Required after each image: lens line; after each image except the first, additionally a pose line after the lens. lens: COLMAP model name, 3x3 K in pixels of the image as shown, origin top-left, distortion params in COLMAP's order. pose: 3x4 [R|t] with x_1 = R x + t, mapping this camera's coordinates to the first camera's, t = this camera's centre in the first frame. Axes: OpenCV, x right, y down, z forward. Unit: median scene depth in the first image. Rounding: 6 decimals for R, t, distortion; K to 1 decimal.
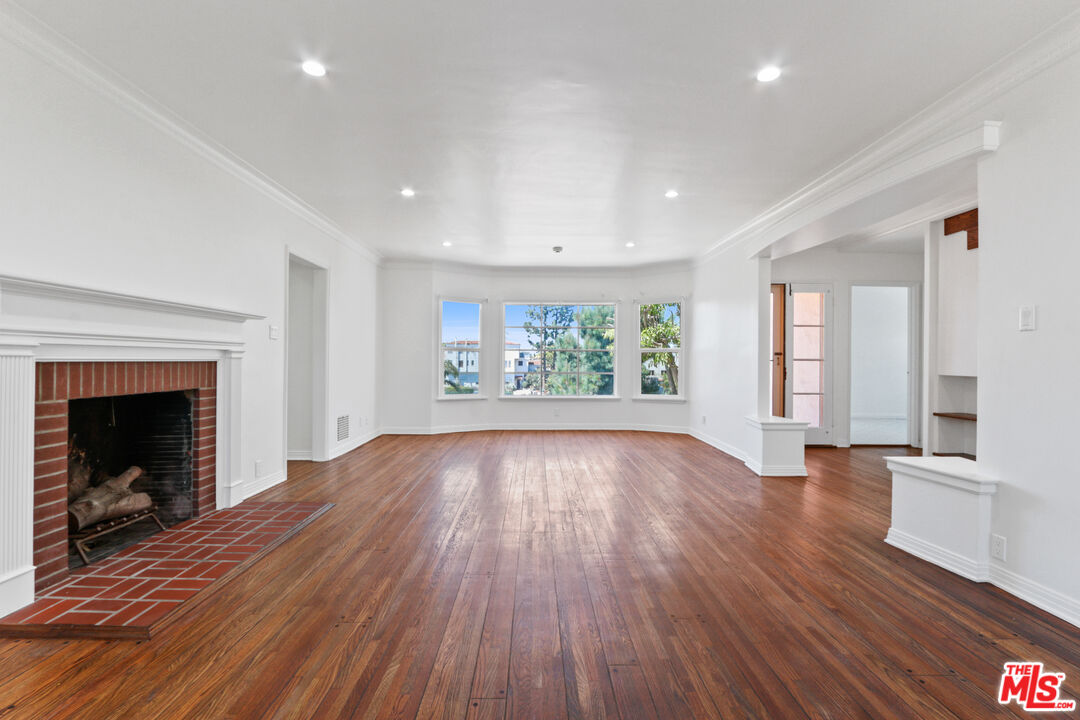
lens RADIAL K [[497.8, 0, 541.6], [0, 497.8, 359.4], [0, 0, 1]] dist [-0.021032, 0.002108]
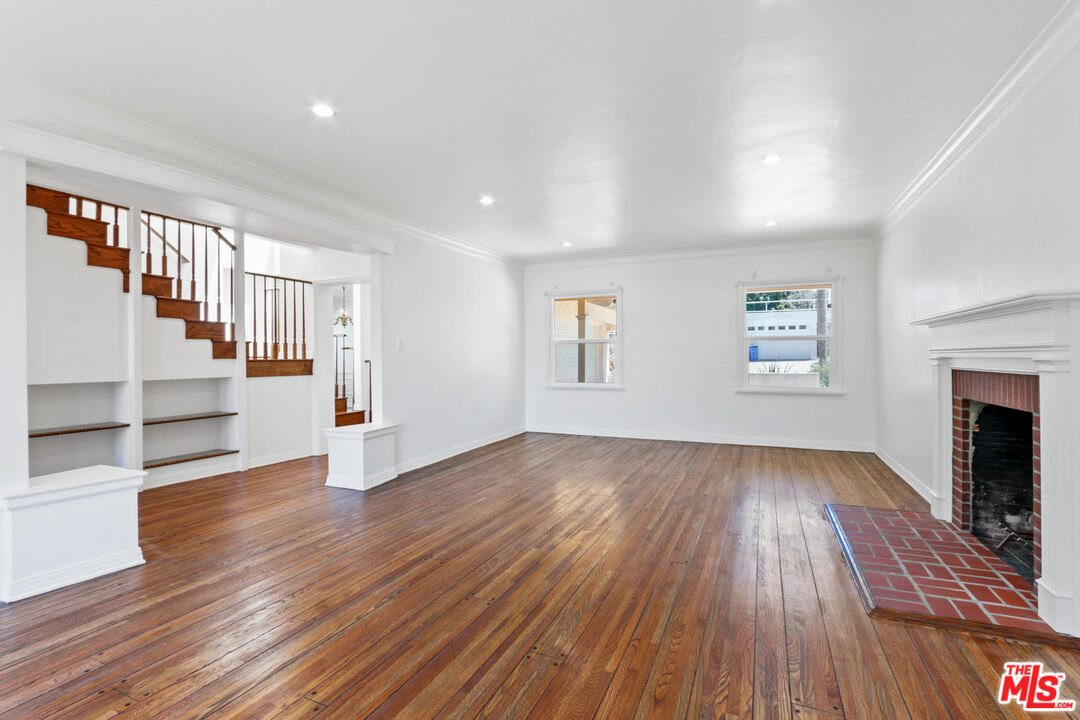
lens RADIAL K [[497.8, 0, 538.0], [0, 497.8, 359.9], [0, 0, 1]] dist [-0.021032, 0.002108]
pose [[-0.904428, -0.003774, 0.426610, -0.348956], [-0.001653, 0.999984, 0.005343, -0.018879], [-0.426623, 0.004127, -0.904420, 1.936120]]
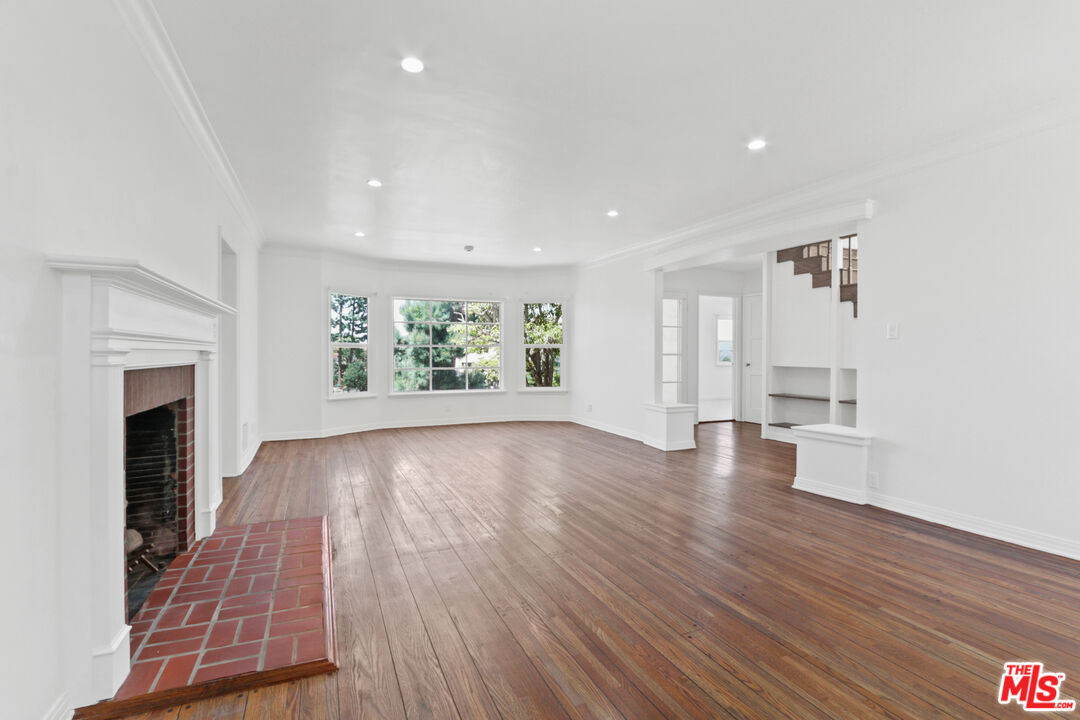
lens RADIAL K [[497.8, 0, 541.7], [0, 497.8, 357.0], [0, 0, 1]] dist [-0.021032, 0.002108]
pose [[0.919202, -0.008432, 0.393695, -0.468332], [0.004343, 0.999927, 0.011276, -0.016725], [-0.393761, -0.008655, 0.919172, -0.004648]]
